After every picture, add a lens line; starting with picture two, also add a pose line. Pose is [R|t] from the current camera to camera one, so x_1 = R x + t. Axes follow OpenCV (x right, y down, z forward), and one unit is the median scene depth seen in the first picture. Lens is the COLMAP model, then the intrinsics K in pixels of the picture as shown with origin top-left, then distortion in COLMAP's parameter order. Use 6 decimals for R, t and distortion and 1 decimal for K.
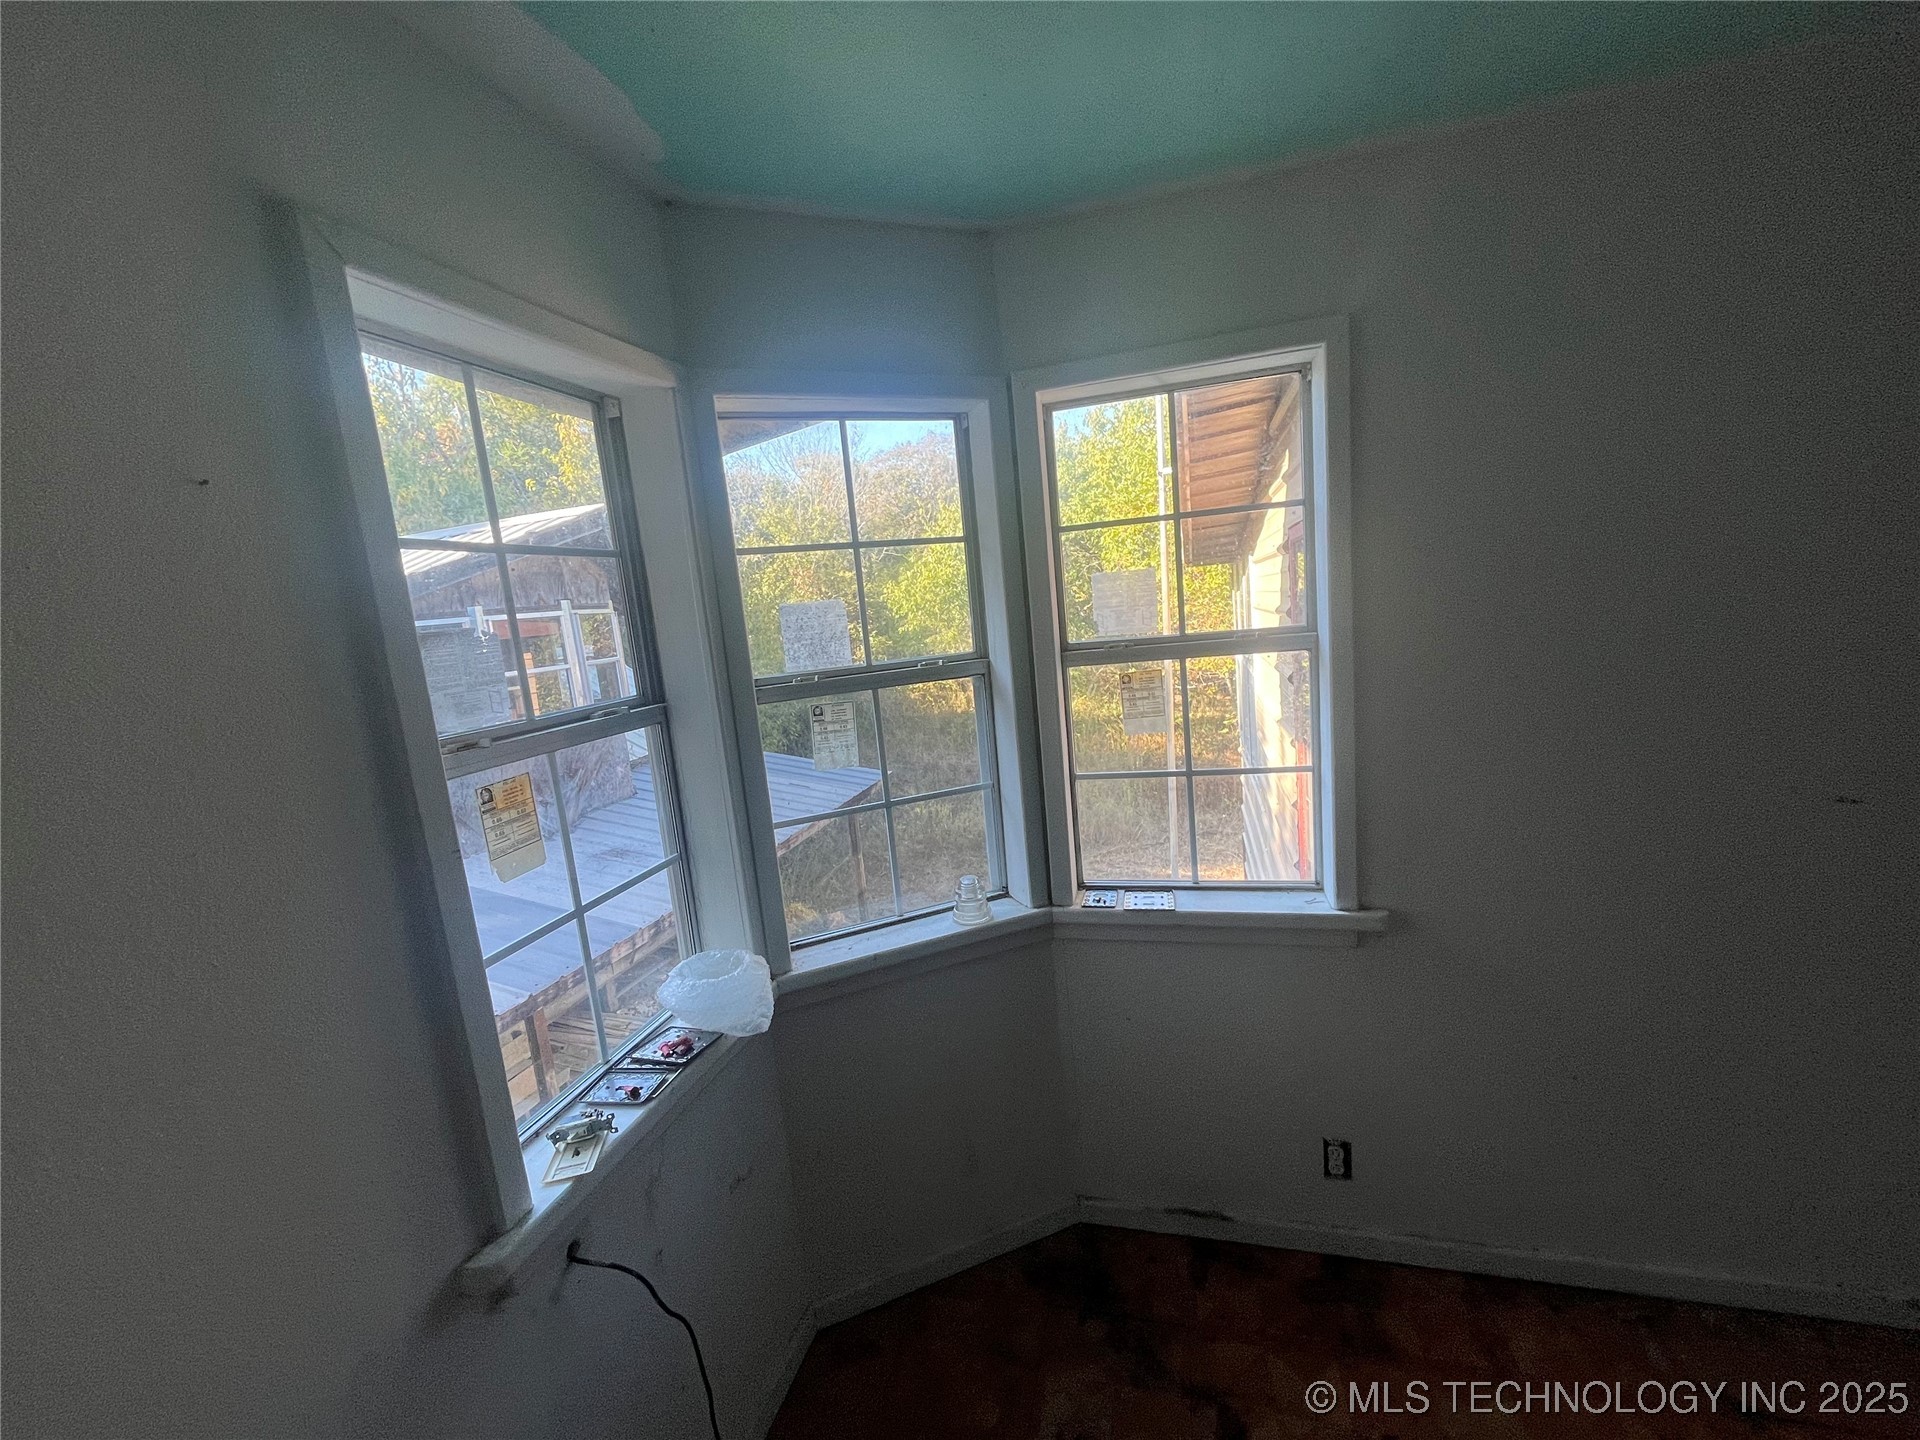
lens RADIAL K [[776.3, 0, 966.8], [0, 776.3, 722.8], [0, 0, 1]] dist [-0.000500, -0.000317]
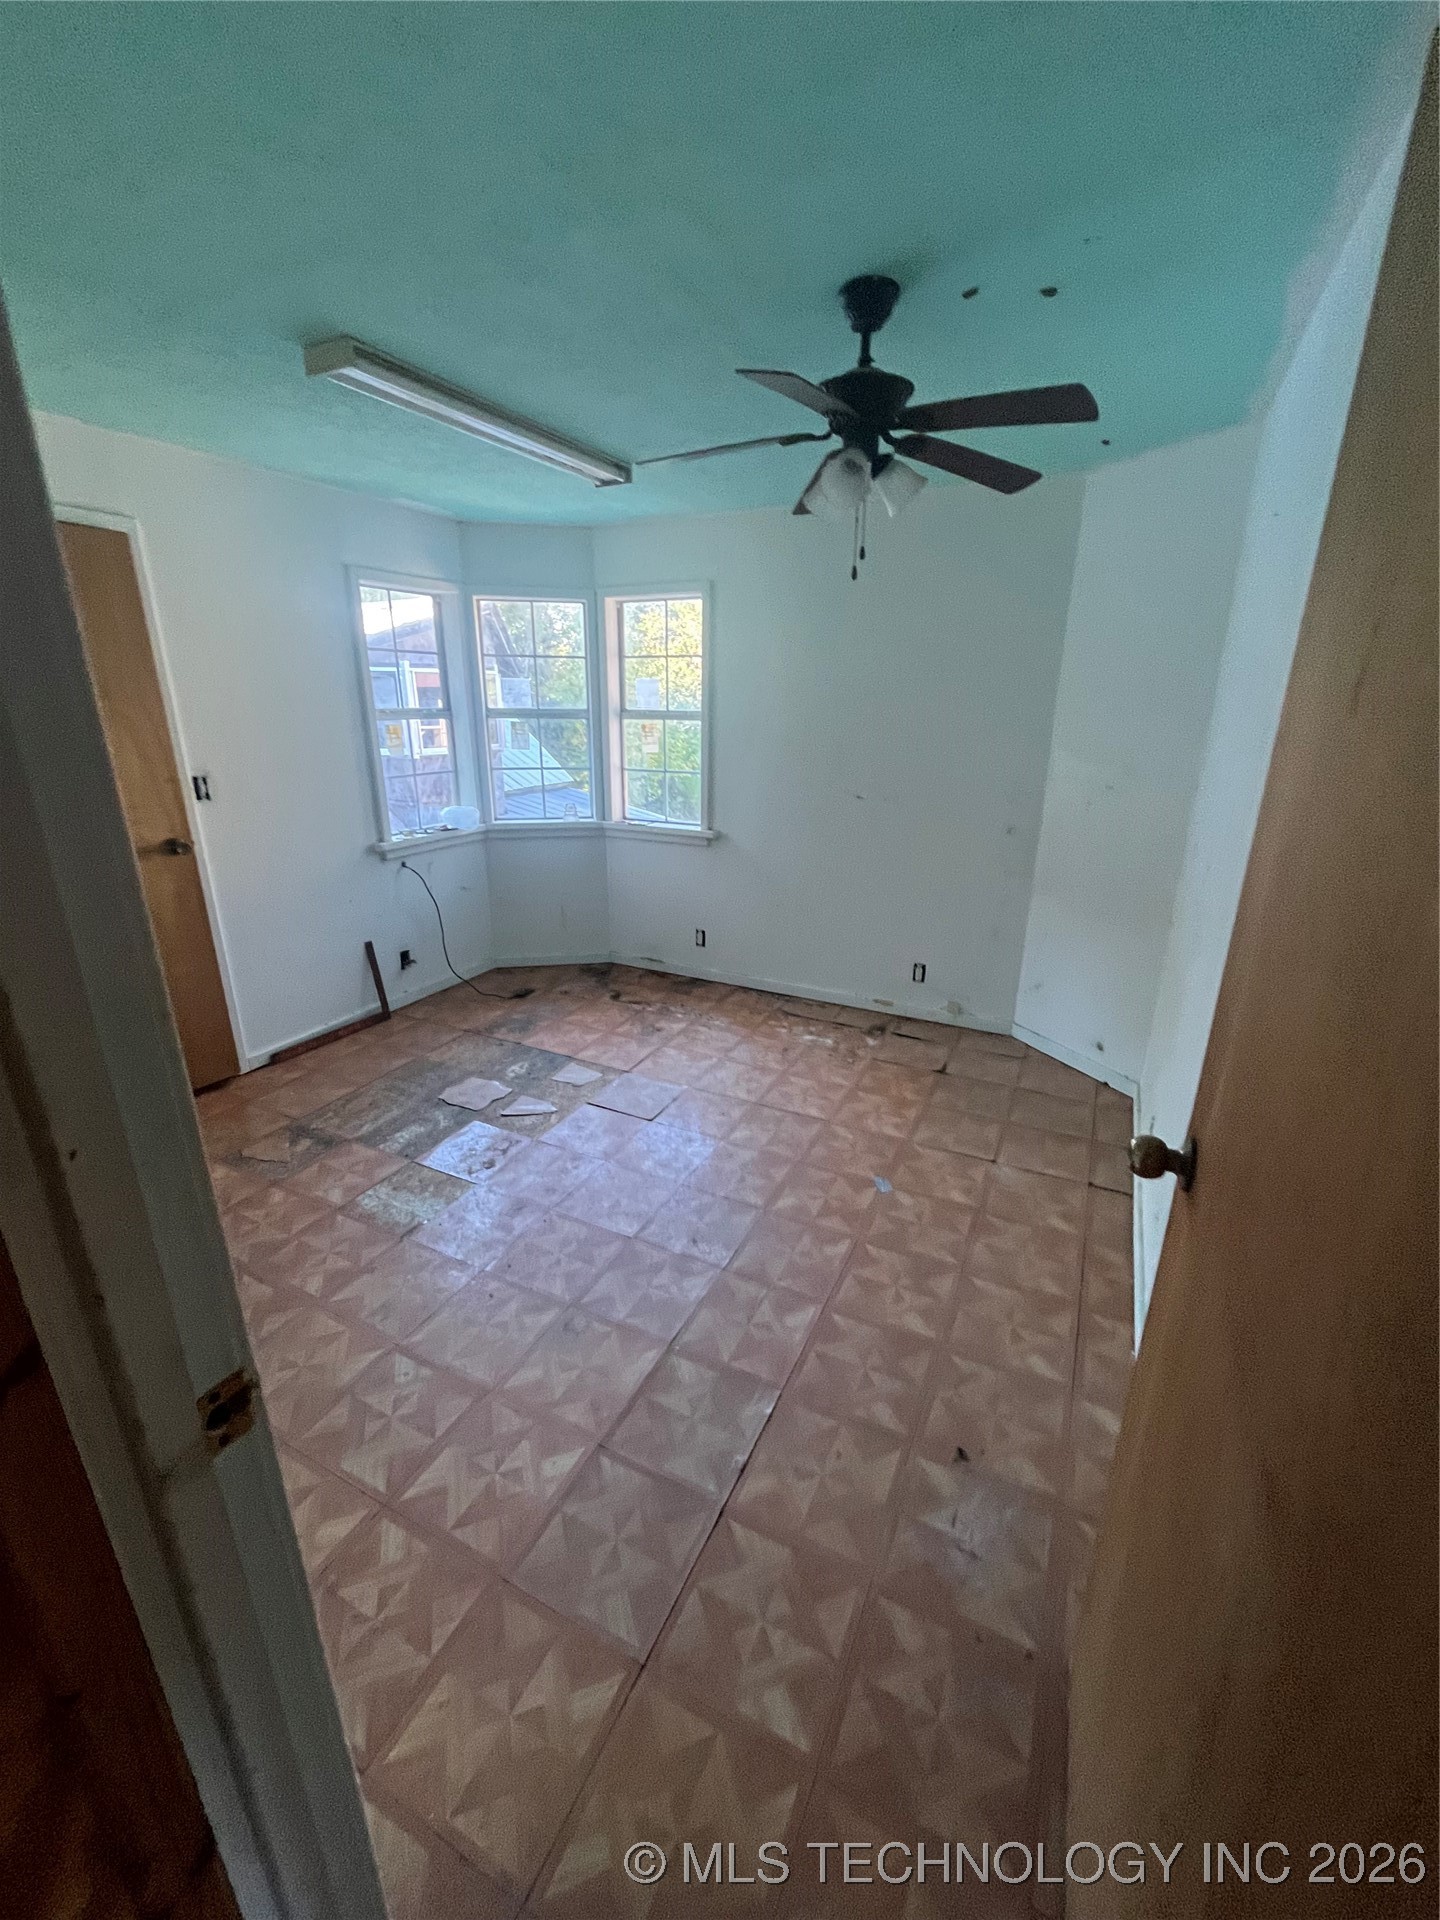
lens RADIAL K [[776.3, 0, 723.0], [0, 776.3, 956.3], [0, 0, 1]] dist [-0.000500, -0.000317]
pose [[0.974557, 0.157270, -0.159701, 0.975553], [-0.126976, 0.974531, 0.184841, 0.164533], [0.184703, -0.159860, 0.969706, -1.407909]]
